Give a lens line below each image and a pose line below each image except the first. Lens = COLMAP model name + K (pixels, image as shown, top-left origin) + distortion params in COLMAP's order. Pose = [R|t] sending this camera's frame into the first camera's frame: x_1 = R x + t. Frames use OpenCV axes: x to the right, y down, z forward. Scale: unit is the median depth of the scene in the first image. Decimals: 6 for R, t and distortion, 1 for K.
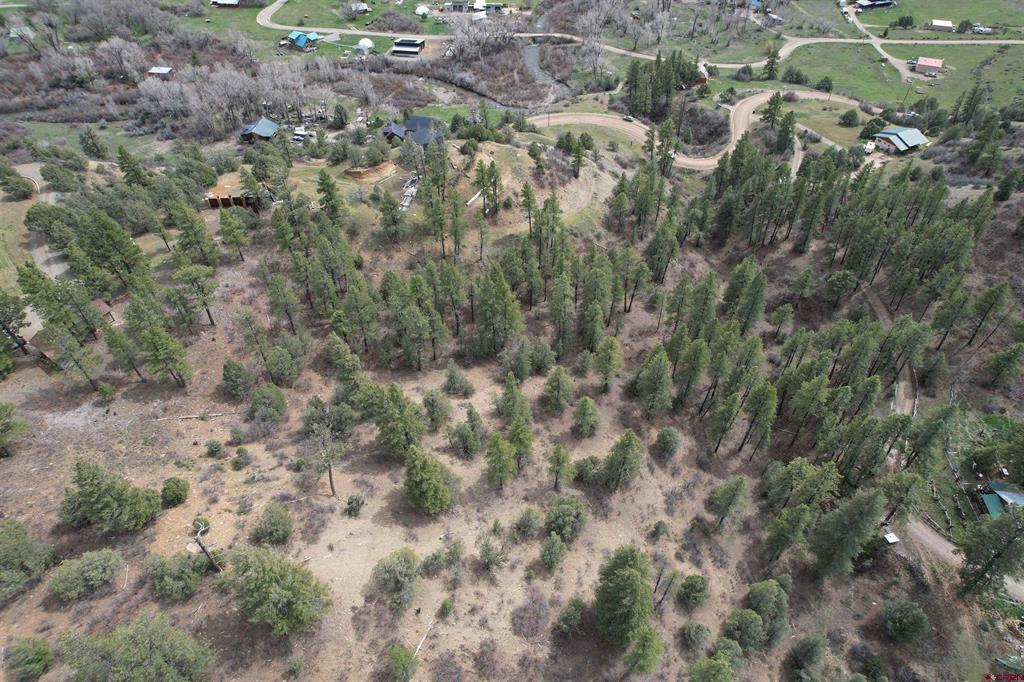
lens RADIAL K [[654.3, 0, 517.1], [0, 654.3, 343.0], [0, 0, 1]] dist [-0.084399, 0.078776]
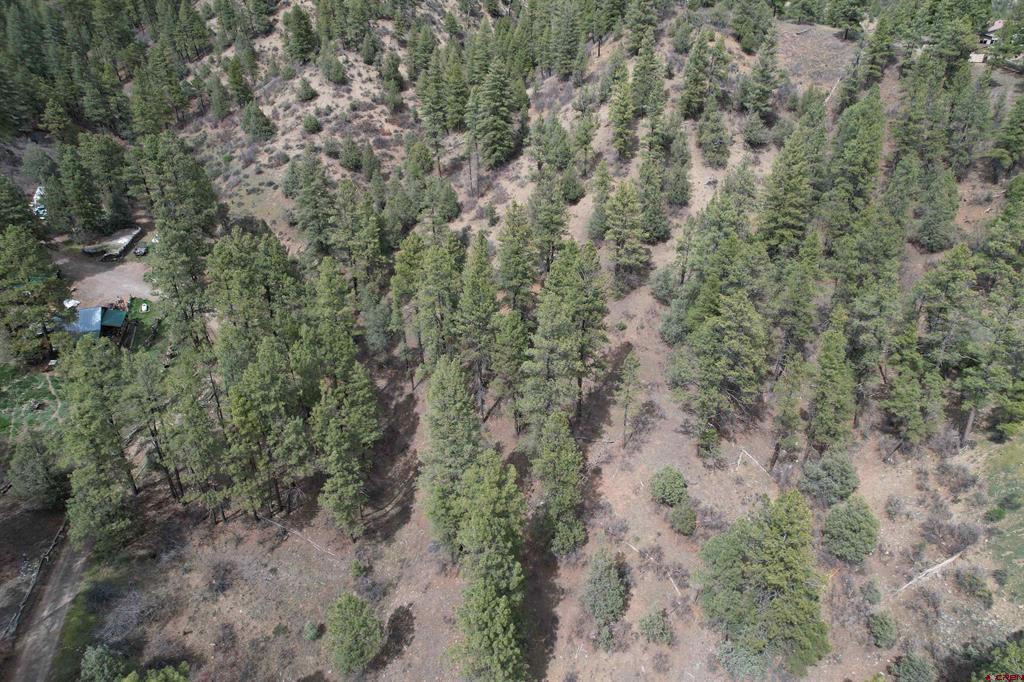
lens RADIAL K [[656.0, 0, 517.1], [0, 656.0, 343.8], [0, 0, 1]] dist [-0.092733, 0.086592]
pose [[-0.894672, 0.212590, -0.392895, 0.239412], [-0.316559, 0.318857, 0.893376, -0.234045], [0.315200, 0.923653, -0.217975, 0.527452]]
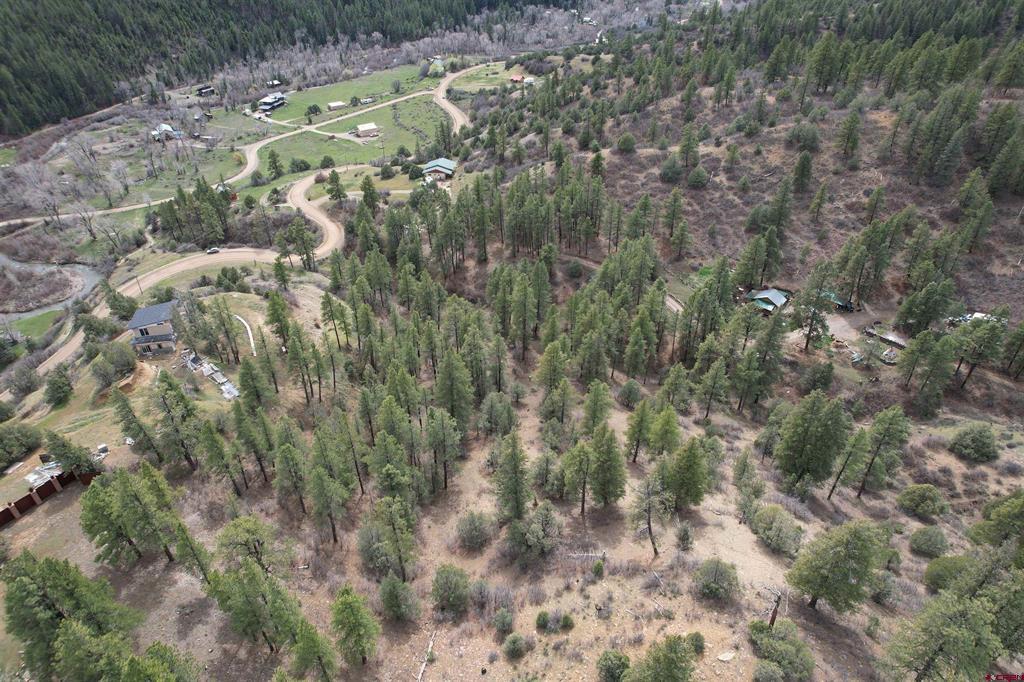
lens RADIAL K [[654.3, 0, 517.1], [0, 654.3, 343.0], [0, 0, 1]] dist [-0.084399, 0.078776]
pose [[0.549434, -0.476741, 0.686178, -0.254590], [0.588883, 0.803548, 0.086759, -0.056130], [-0.592739, 0.356411, 0.722241, 0.107652]]
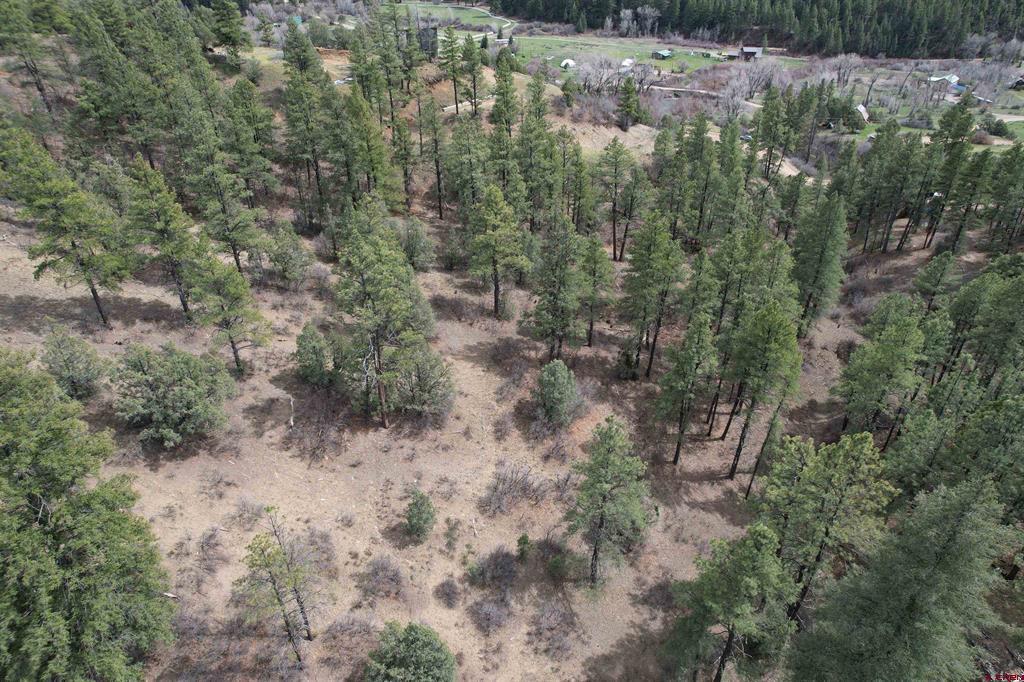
lens RADIAL K [[654.3, 0, 517.1], [0, 654.3, 343.0], [0, 0, 1]] dist [-0.084399, 0.078776]
pose [[0.950645, 0.173266, -0.257396, 0.135161], [-0.220799, 0.960590, -0.168861, 0.084971], [0.217994, 0.217360, 0.951438, 0.207476]]
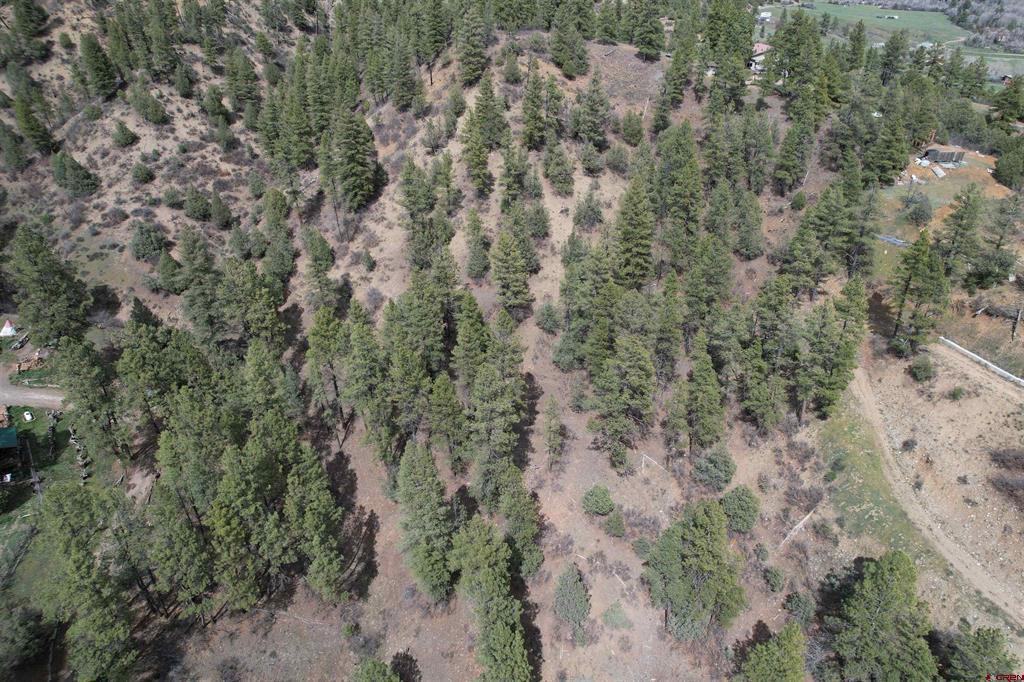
lens RADIAL K [[654.3, 0, 517.1], [0, 654.3, 343.0], [0, 0, 1]] dist [-0.084399, 0.078776]
pose [[-0.718753, 0.357865, -0.596093, 0.279863], [-0.489717, 0.348010, 0.799416, -0.260954], [0.493530, 0.866500, -0.074881, 0.486517]]
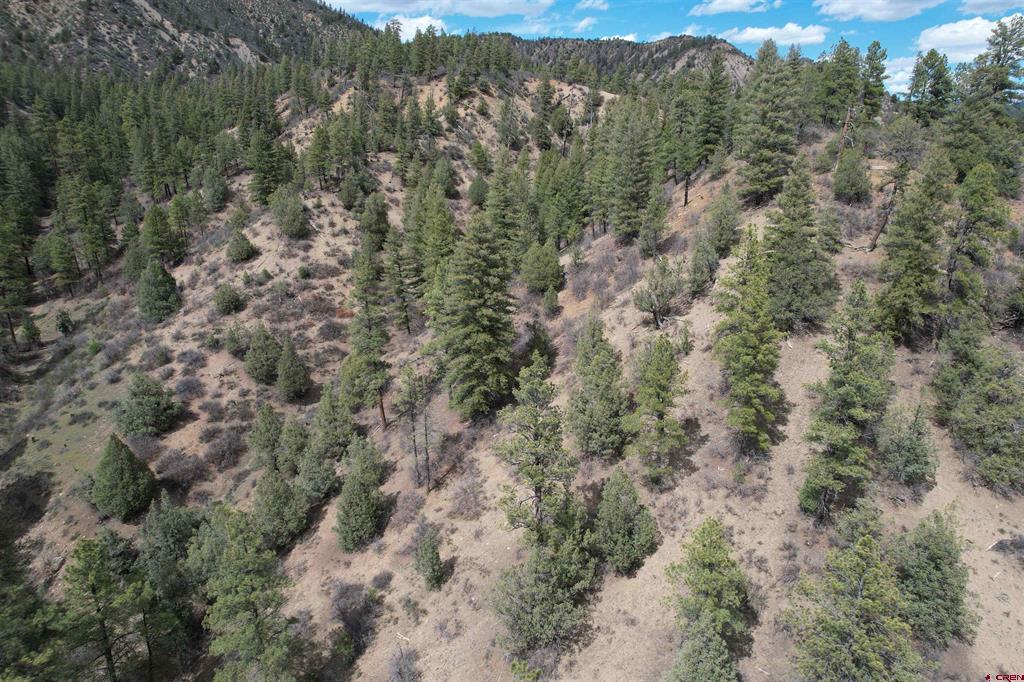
lens RADIAL K [[654.3, 0, 517.1], [0, 654.3, 343.0], [0, 0, 1]] dist [-0.084399, 0.078776]
pose [[-0.941286, 0.101777, -0.321905, 0.106746], [-0.237367, 0.478524, 0.845383, -0.072211], [0.240079, 0.872156, -0.426269, 0.388817]]
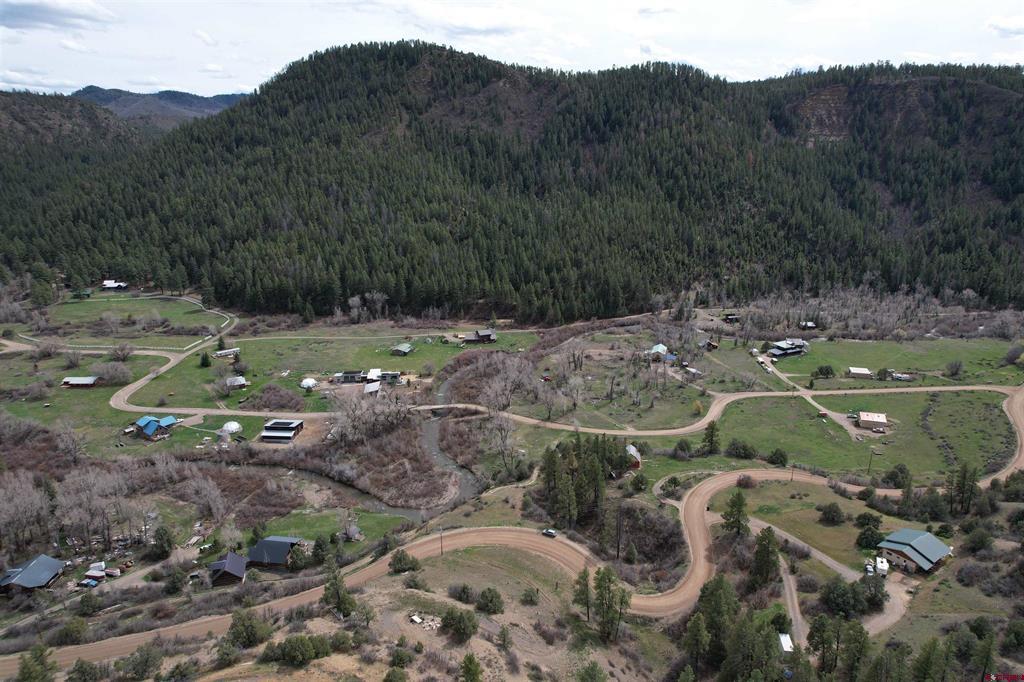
lens RADIAL K [[654.3, 0, 517.1], [0, 654.3, 343.0], [0, 0, 1]] dist [-0.084399, 0.078776]
pose [[0.992765, -0.038326, 0.113792, 0.051564], [0.086091, 0.887821, -0.452064, -0.183019], [-0.083701, 0.458590, 0.884697, 0.211710]]
